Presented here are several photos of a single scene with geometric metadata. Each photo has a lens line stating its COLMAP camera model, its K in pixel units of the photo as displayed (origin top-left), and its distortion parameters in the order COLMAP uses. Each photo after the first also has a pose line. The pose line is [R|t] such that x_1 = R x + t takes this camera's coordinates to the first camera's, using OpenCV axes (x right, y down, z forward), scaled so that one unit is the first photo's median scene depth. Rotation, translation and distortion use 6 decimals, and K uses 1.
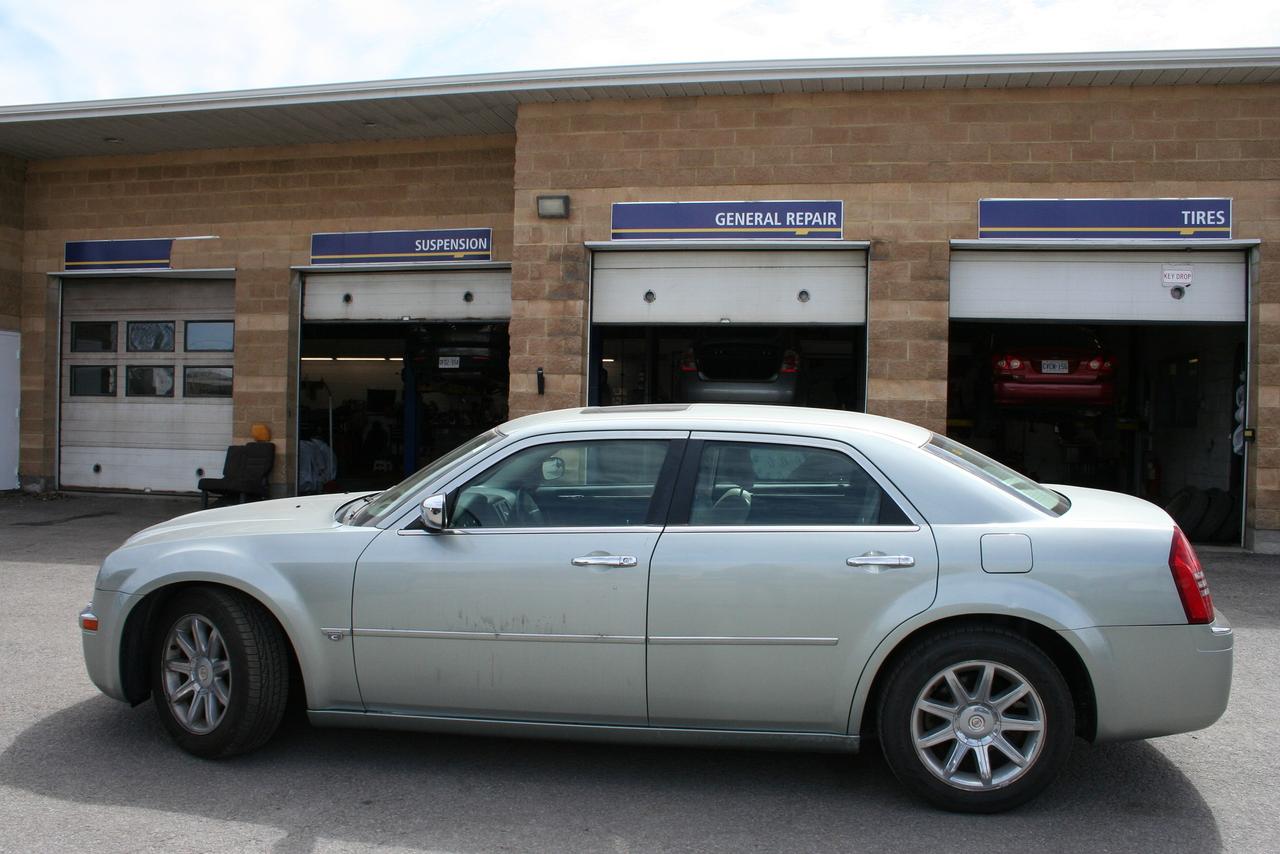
lens RADIAL K [[1045.4, 0, 634.1], [0, 1045.4, 424.3], [0, 0, 1]] dist [-0.106215, 0.059754]
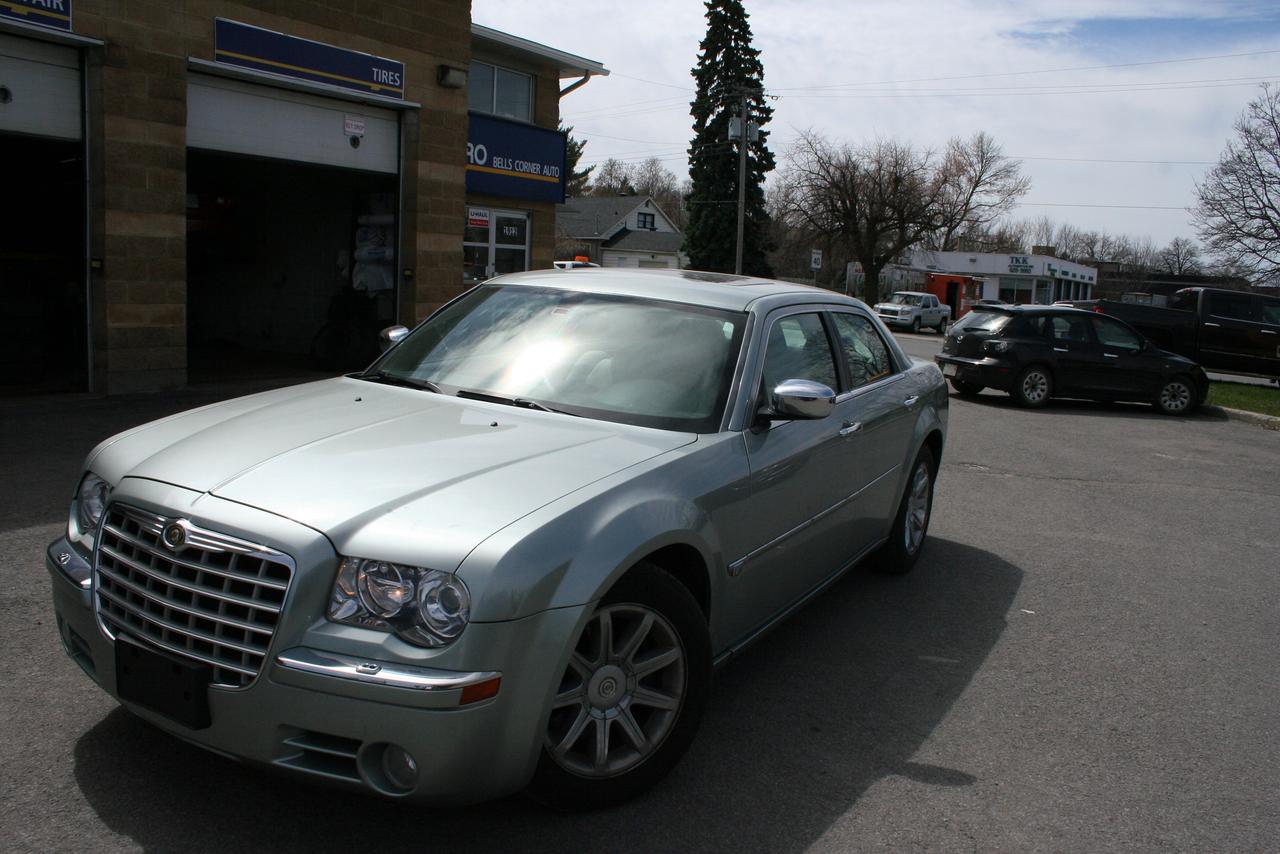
lens RADIAL K [[1045.4, 0, 636.5], [0, 1045.4, 438.7], [0, 0, 1]] dist [-0.106215, 0.059754]
pose [[0.382784, -0.149190, 0.911712, -0.380697], [-0.036322, 0.983681, 0.176217, -0.021282], [-0.923124, -0.100568, 0.371119, 0.269910]]
